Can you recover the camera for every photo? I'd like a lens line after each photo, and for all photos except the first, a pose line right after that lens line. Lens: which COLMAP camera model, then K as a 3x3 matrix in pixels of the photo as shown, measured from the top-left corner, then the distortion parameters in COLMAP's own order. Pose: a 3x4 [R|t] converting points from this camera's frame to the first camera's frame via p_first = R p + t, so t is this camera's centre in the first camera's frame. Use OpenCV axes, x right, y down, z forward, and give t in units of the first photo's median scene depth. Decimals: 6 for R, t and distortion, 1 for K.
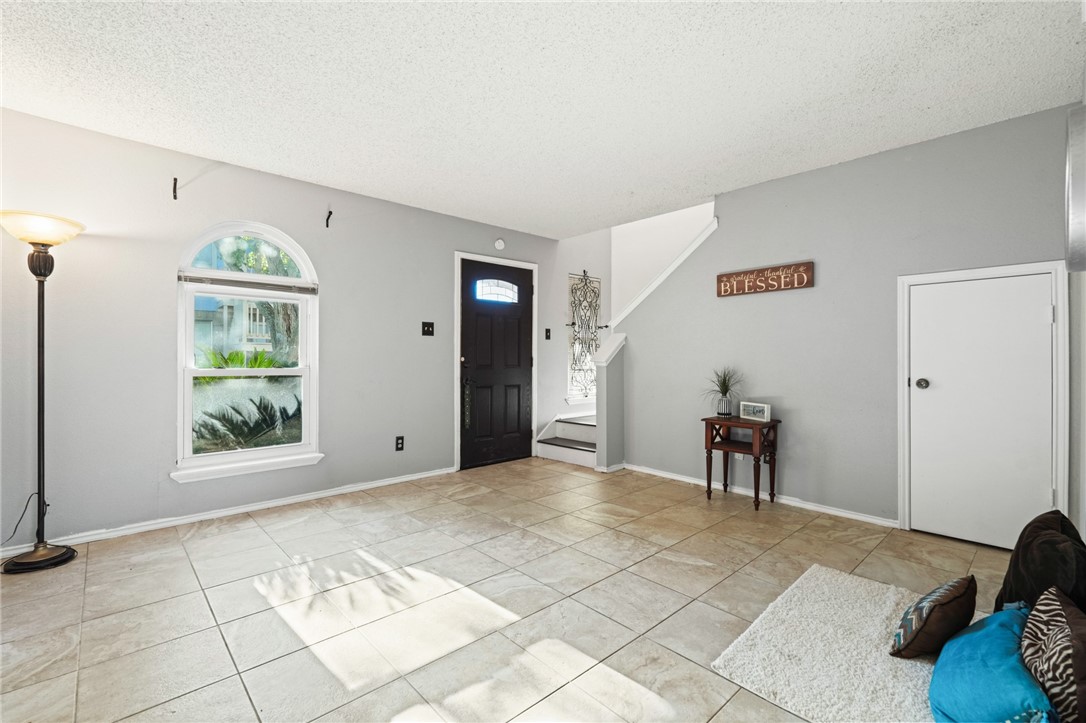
lens RADIAL K [[479.1, 0, 536.4], [0, 479.1, 357.2], [0, 0, 1]] dist [0.001608, 0.001135]
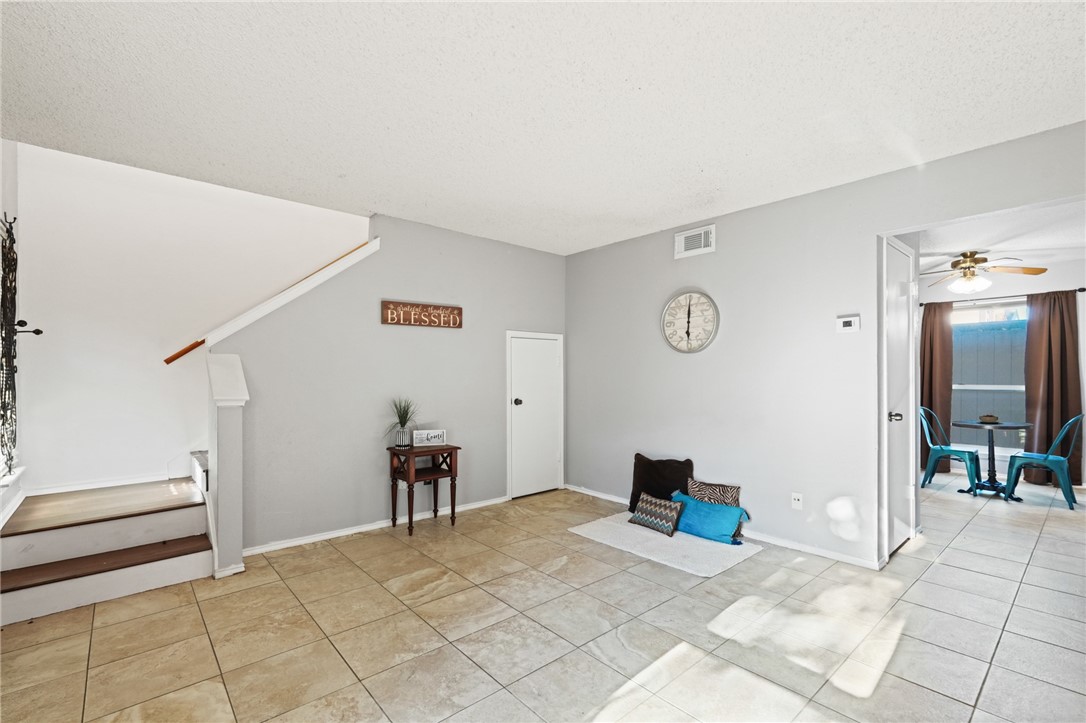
lens RADIAL K [[479.1, 0, 561.2], [0, 479.1, 375.5], [0, 0, 1]] dist [0.001608, 0.001135]
pose [[0.008851, -0.004554, 0.999950, -0.682073], [0.001374, 0.999989, 0.004542, -0.033889], [-0.999960, 0.001334, 0.008857, 0.780331]]
